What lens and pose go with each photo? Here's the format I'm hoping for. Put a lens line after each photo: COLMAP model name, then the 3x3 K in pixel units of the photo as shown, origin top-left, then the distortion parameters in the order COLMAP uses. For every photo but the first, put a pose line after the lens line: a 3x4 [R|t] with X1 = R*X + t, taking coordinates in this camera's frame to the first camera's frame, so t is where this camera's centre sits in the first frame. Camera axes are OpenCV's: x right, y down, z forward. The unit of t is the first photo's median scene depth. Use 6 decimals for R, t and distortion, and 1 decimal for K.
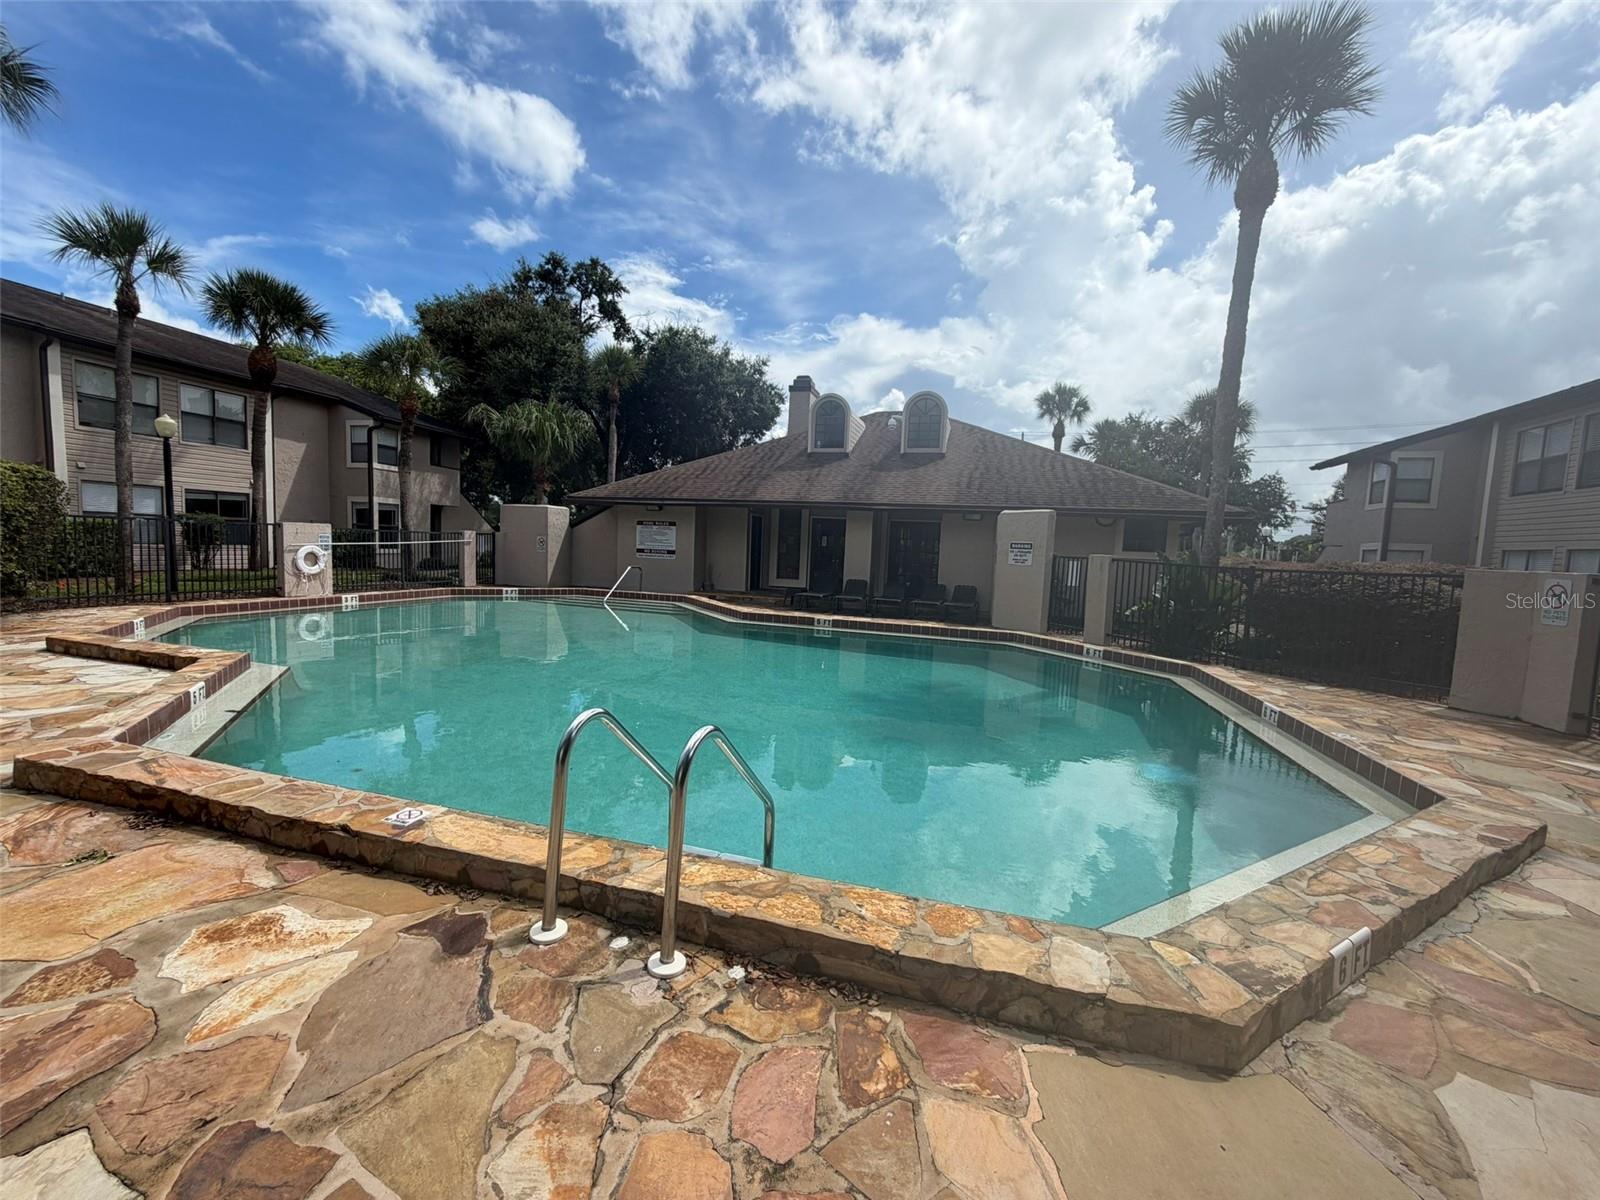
lens RADIAL K [[637.4, 0, 796.8], [0, 637.4, 601.6], [0, 0, 1]] dist [-0.000138, -0.000347]
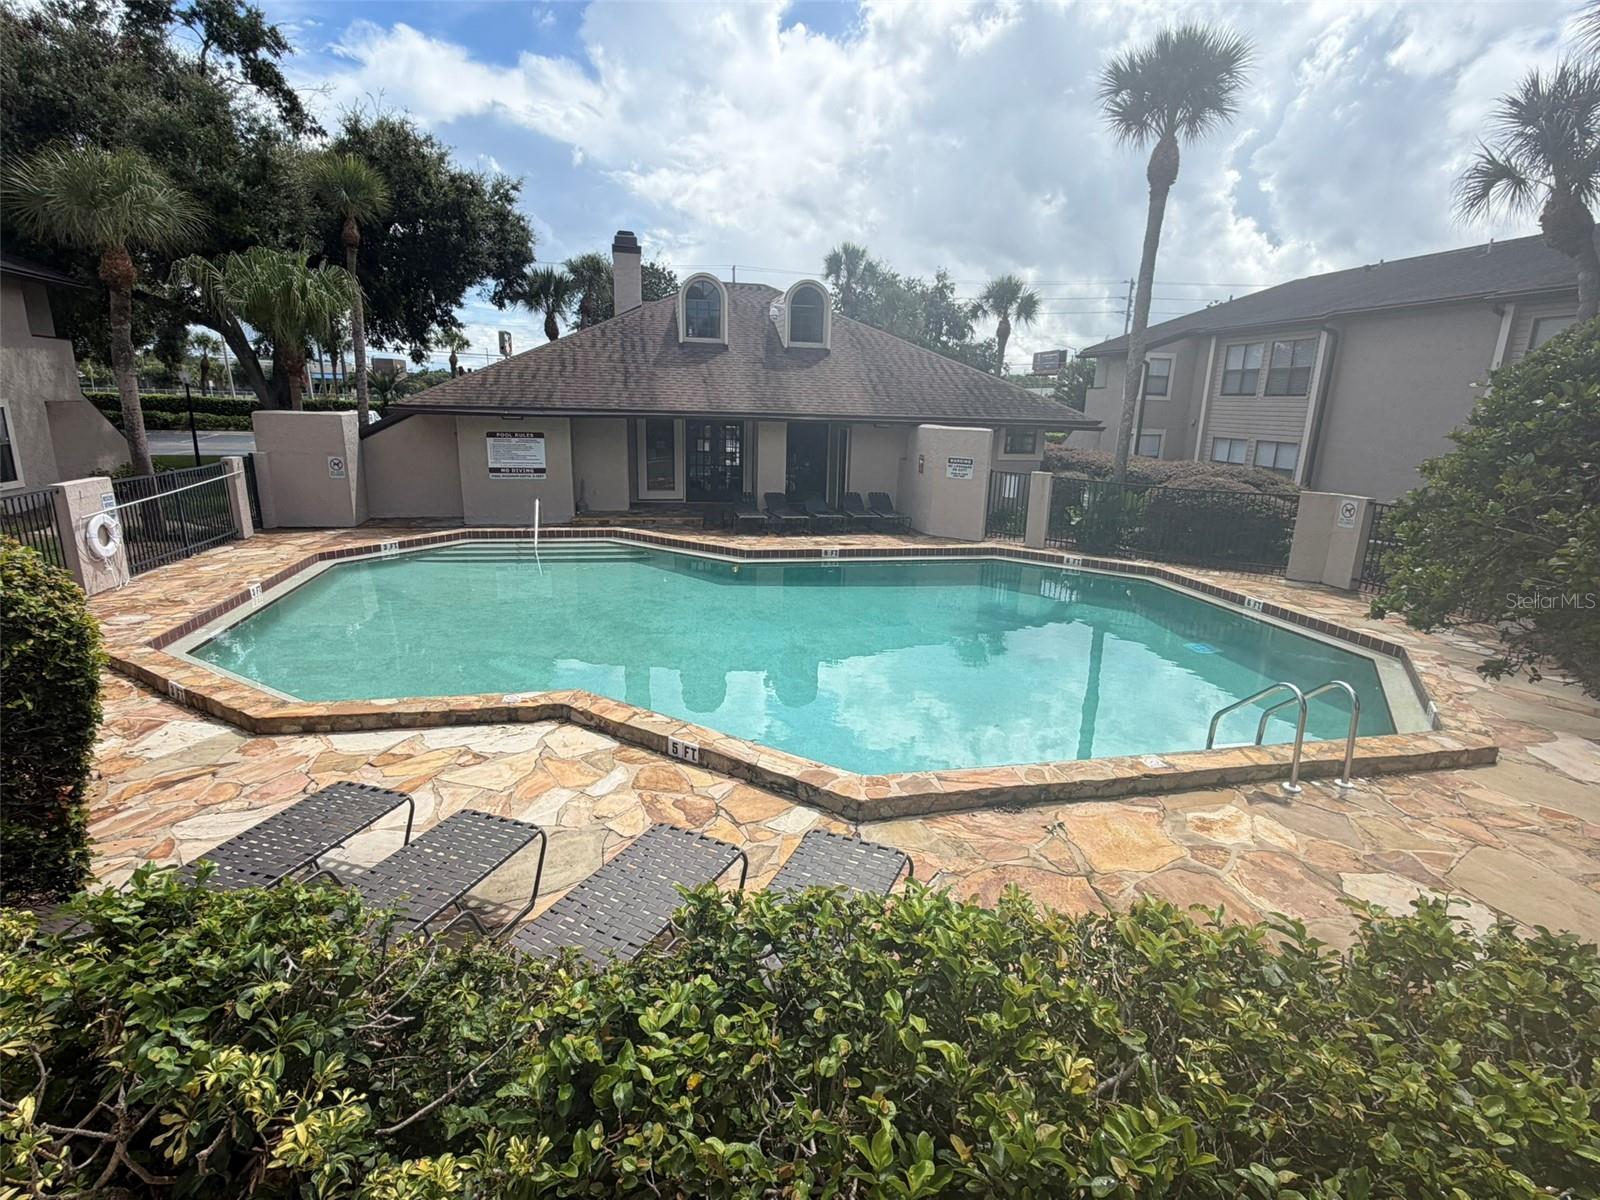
lens RADIAL K [[787.7, 0, 800.0], [0, 787.7, 600.0], [0, 0, 1]] dist [0.004118, -0.000521]
pose [[0.875089, -0.138371, 0.463759, -0.866290], [0.052446, 0.979726, 0.193357, -0.203676], [-0.481111, -0.144882, 0.864605, -0.118546]]
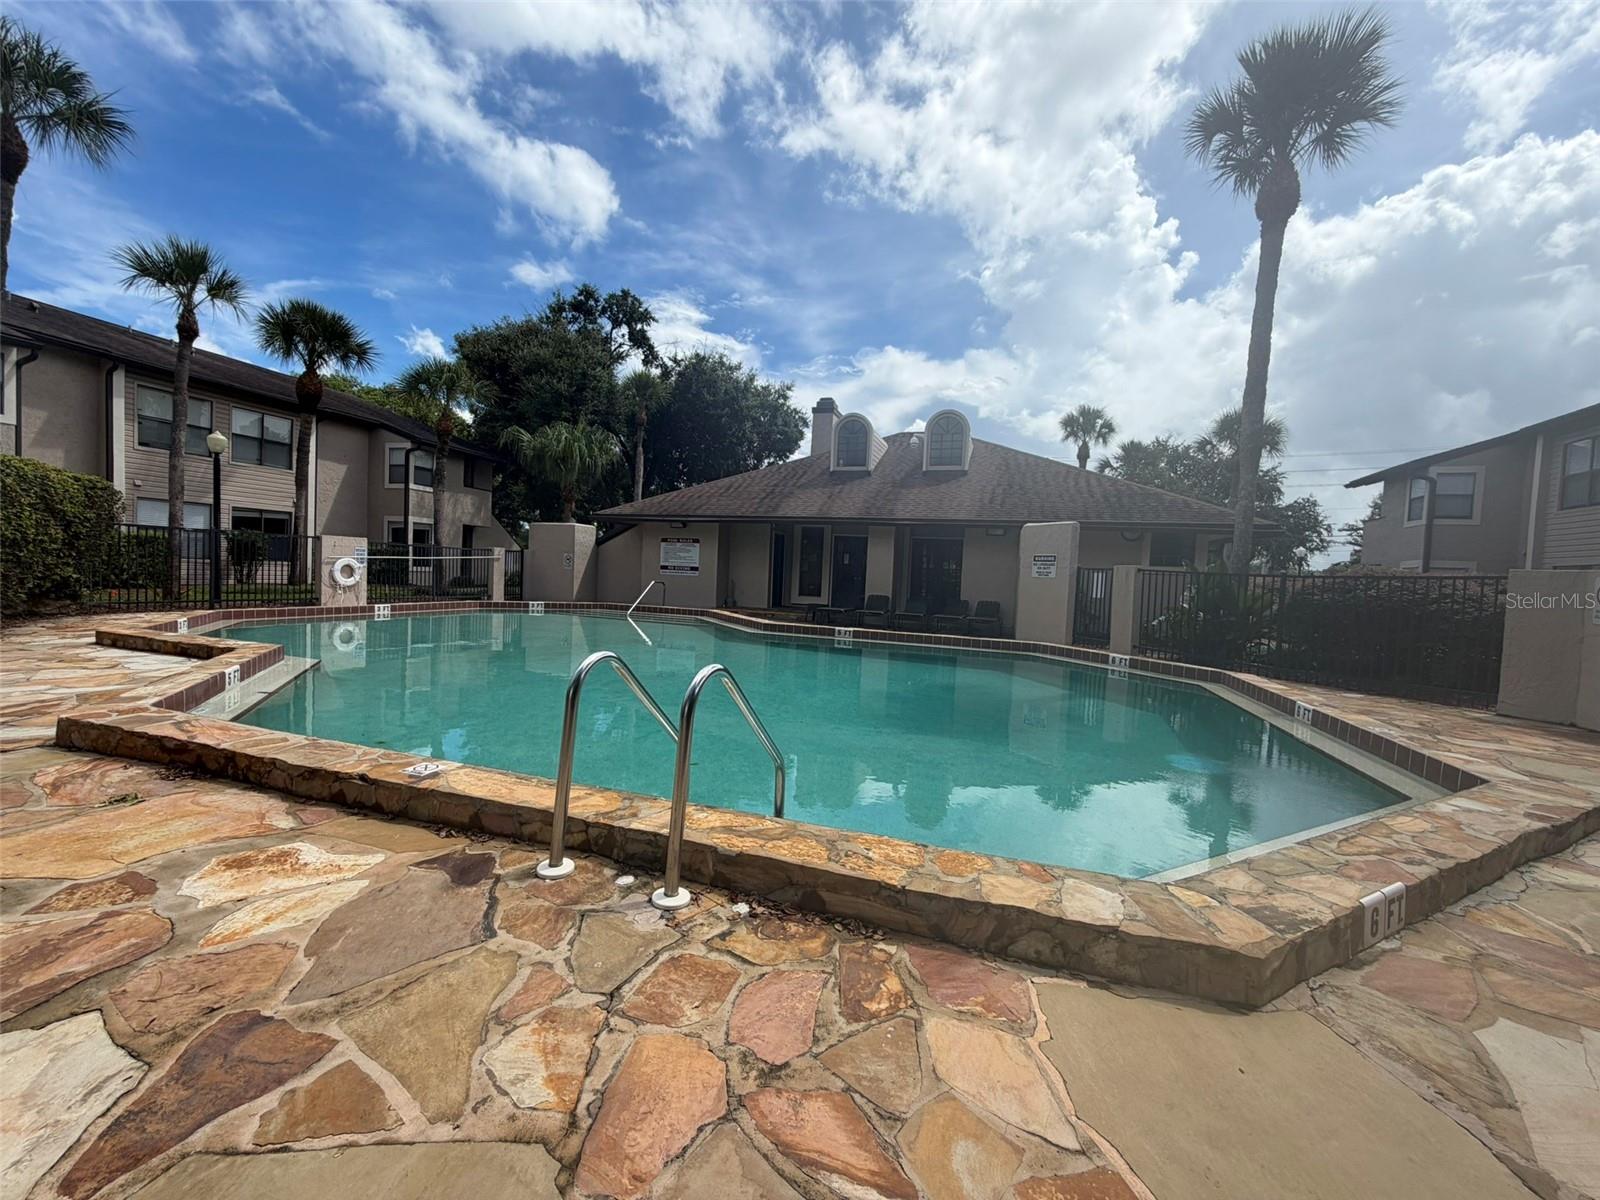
lens RADIAL K [[638.2, 0, 797.2], [0, 638.2, 599.6], [0, 0, 1]] dist [-0.000633, -0.000327]
pose [[0.999297, 0.003123, -0.037370, 0.007704], [-0.004911, 0.998842, -0.047862, 0.040993], [0.037178, 0.048012, 0.998155, -0.002206]]
